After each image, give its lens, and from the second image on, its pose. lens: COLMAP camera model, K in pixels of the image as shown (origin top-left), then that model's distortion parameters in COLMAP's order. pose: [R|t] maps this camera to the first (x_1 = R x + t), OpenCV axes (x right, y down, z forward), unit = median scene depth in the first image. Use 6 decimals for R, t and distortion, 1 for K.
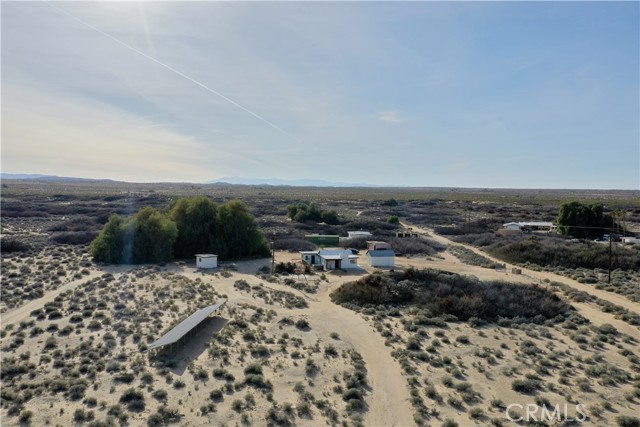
lens RADIAL K [[513.1, 0, 312.1], [0, 513.1, 241.5], [0, 0, 1]] dist [-0.000723, -0.001489]
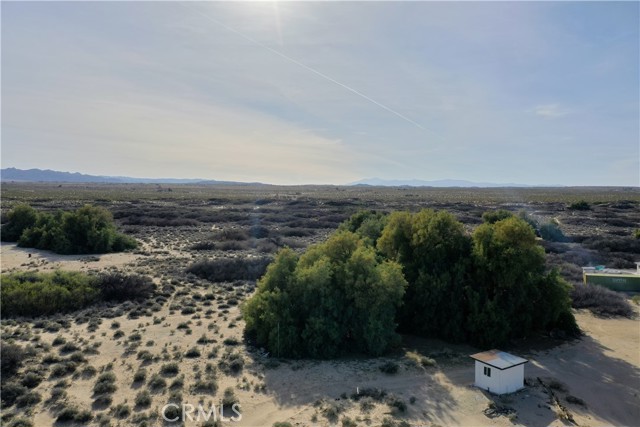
lens RADIAL K [[513.1, 0, 320.6], [0, 513.1, 212.3], [0, 0, 1]] dist [-0.000723, -0.001489]
pose [[0.967563, 0.001070, -0.252628, -0.056390], [-0.016023, 0.998237, -0.057142, -0.015392], [0.252121, 0.059337, 0.965875, 0.128915]]
